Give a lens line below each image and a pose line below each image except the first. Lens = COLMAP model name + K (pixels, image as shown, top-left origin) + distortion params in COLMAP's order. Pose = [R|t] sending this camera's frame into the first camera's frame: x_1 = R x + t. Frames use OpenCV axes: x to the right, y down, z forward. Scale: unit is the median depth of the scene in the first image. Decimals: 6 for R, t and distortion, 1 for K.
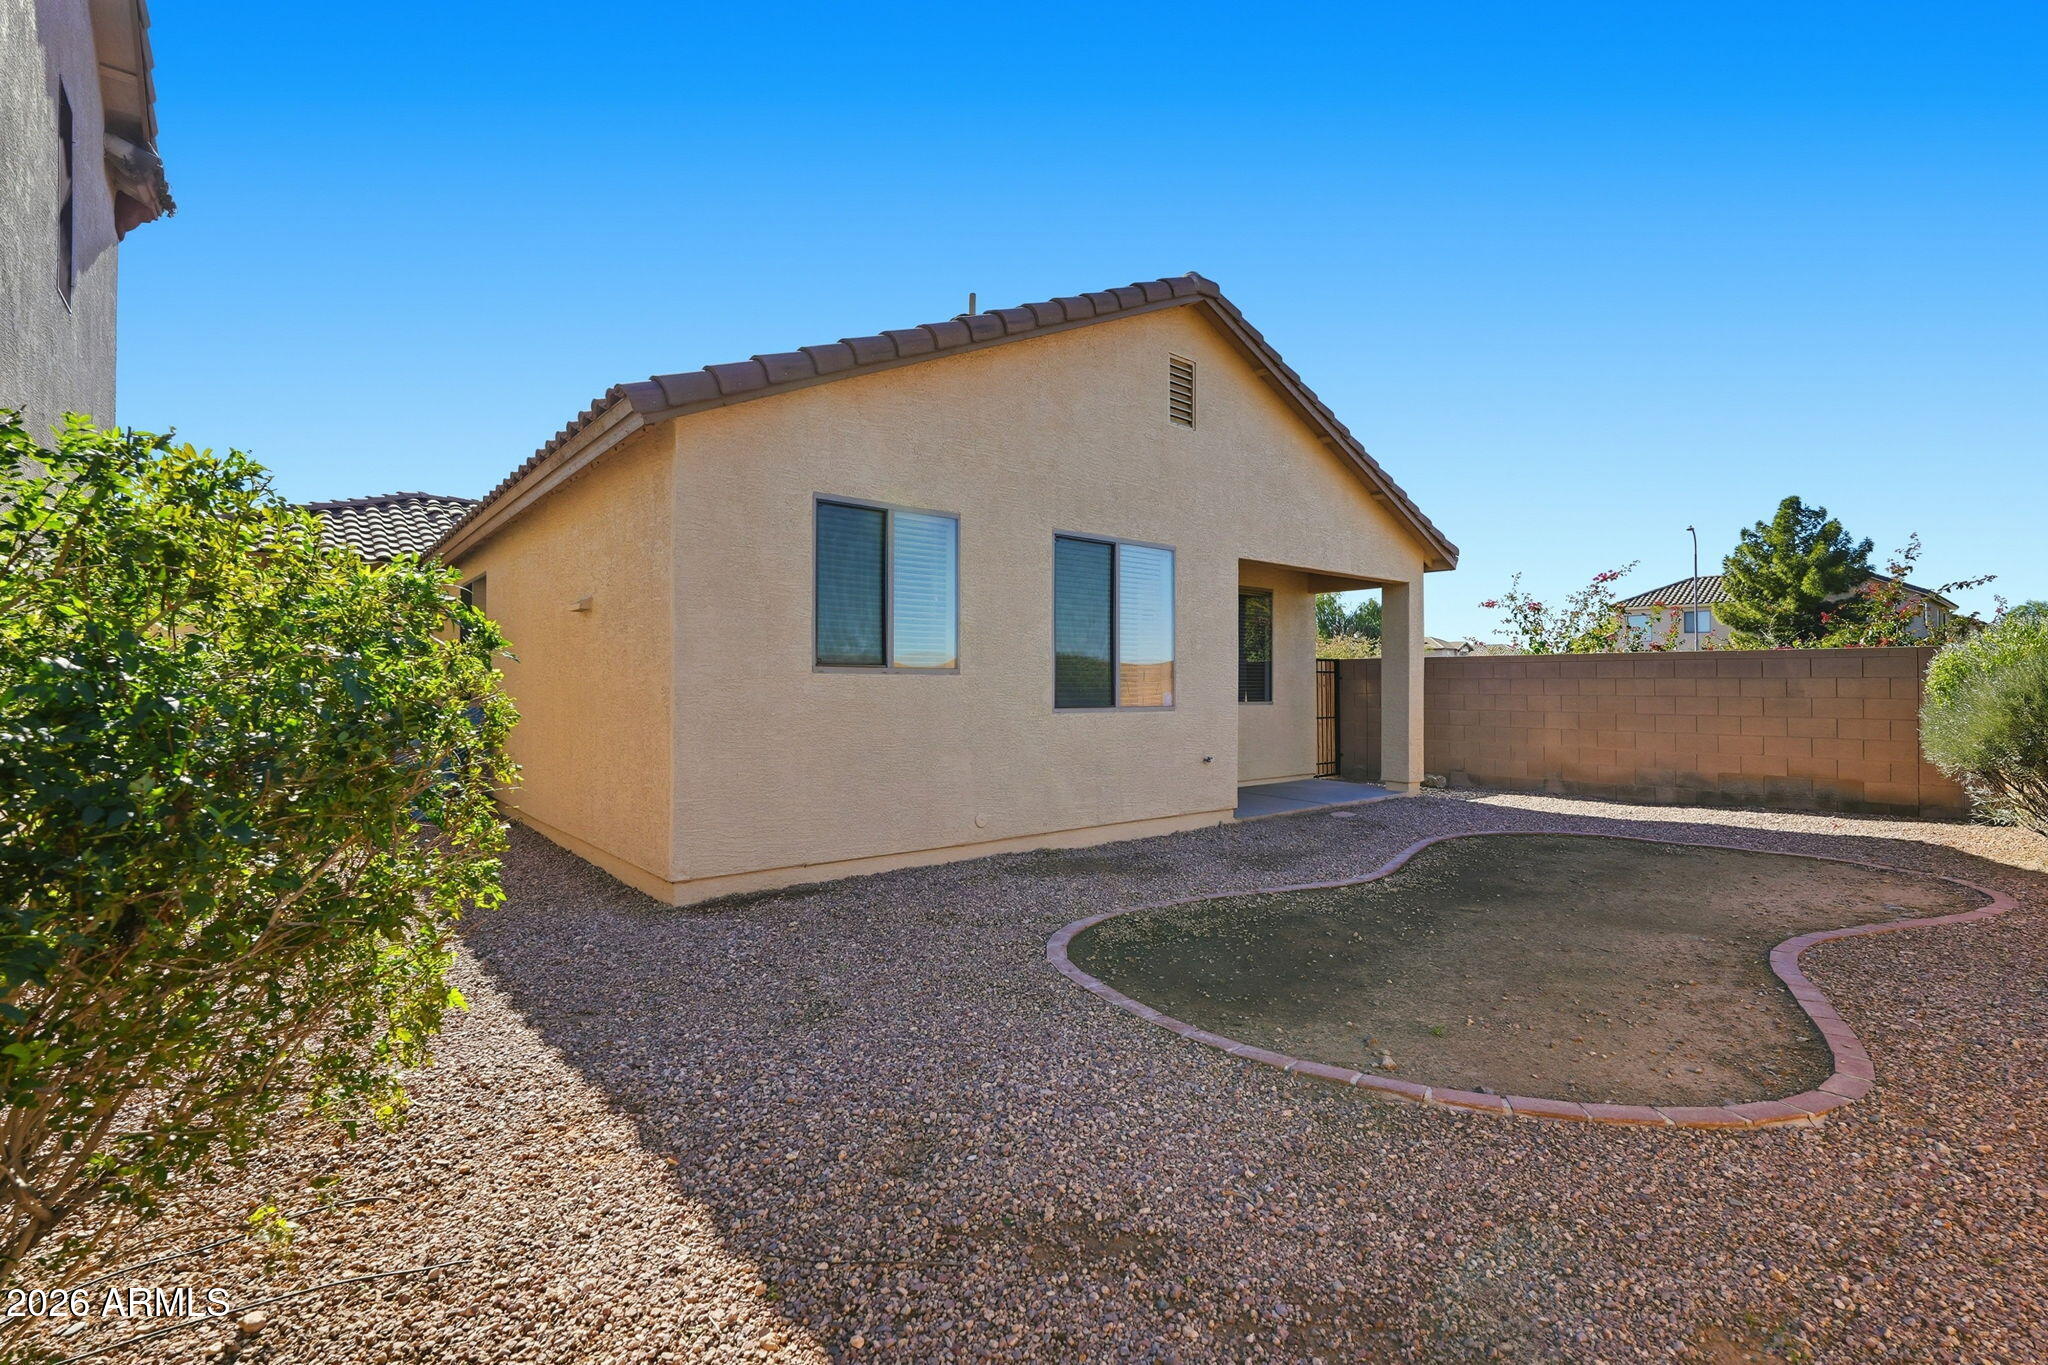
lens RADIAL K [[909.7, 0, 1026.5], [0, 909.7, 687.8], [0, 0, 1]] dist [-0.017409, 0.008618]
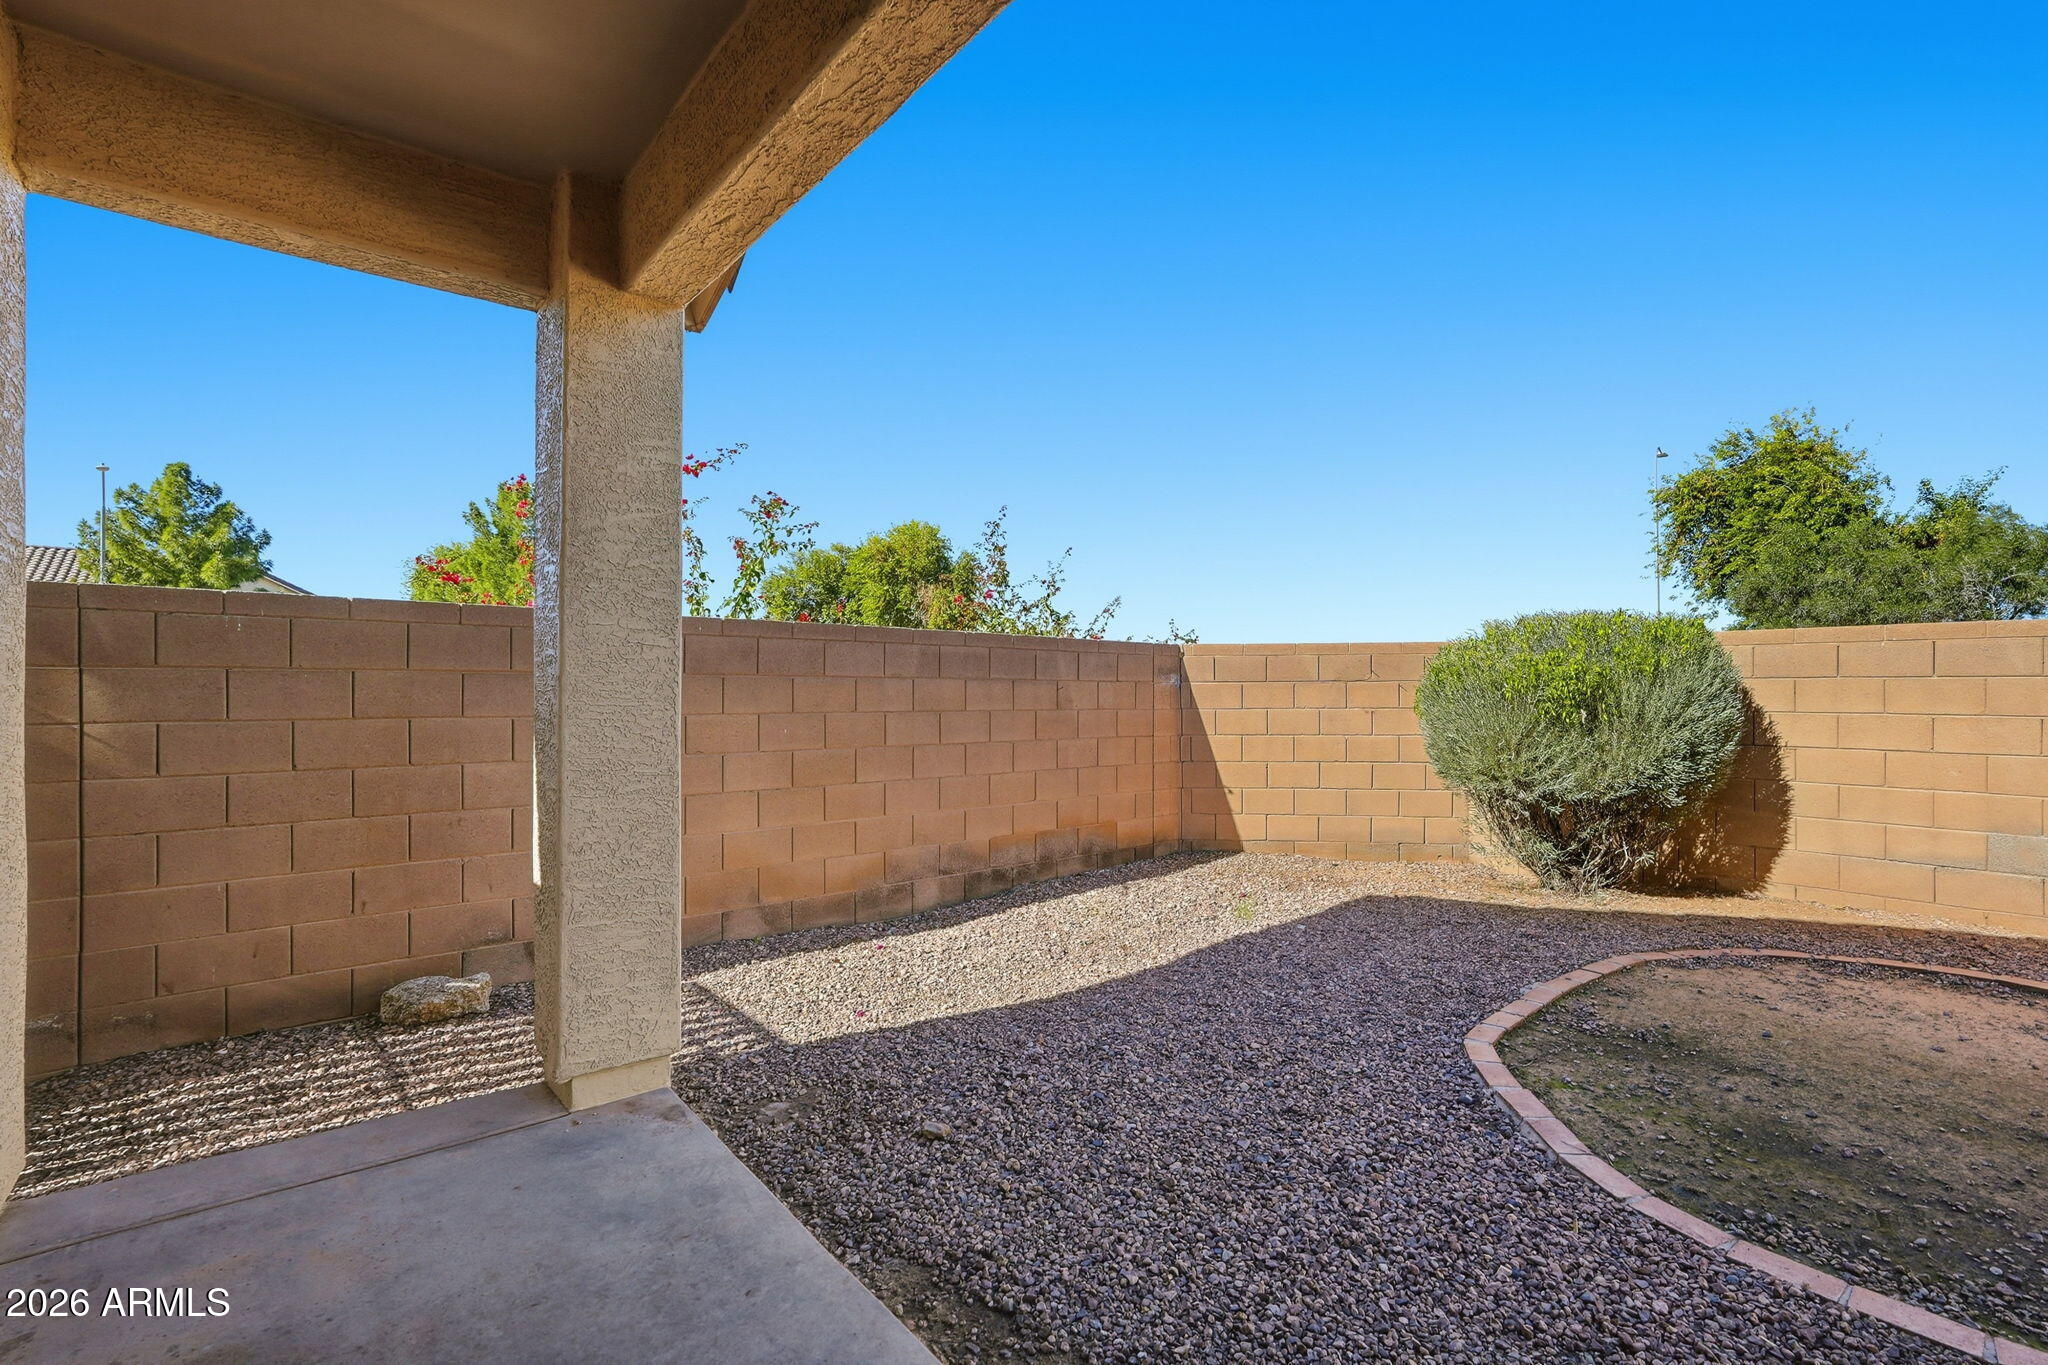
lens RADIAL K [[891.3, 0, 1024.5], [0, 891.3, 701.6], [0, 0, 1]] dist [-0.004066, -0.000212]
pose [[0.005424, -0.008440, 0.999950, 0.193367], [0.001348, 0.999964, 0.008433, -0.001050], [-0.999984, 0.001303, 0.005435, 1.058633]]
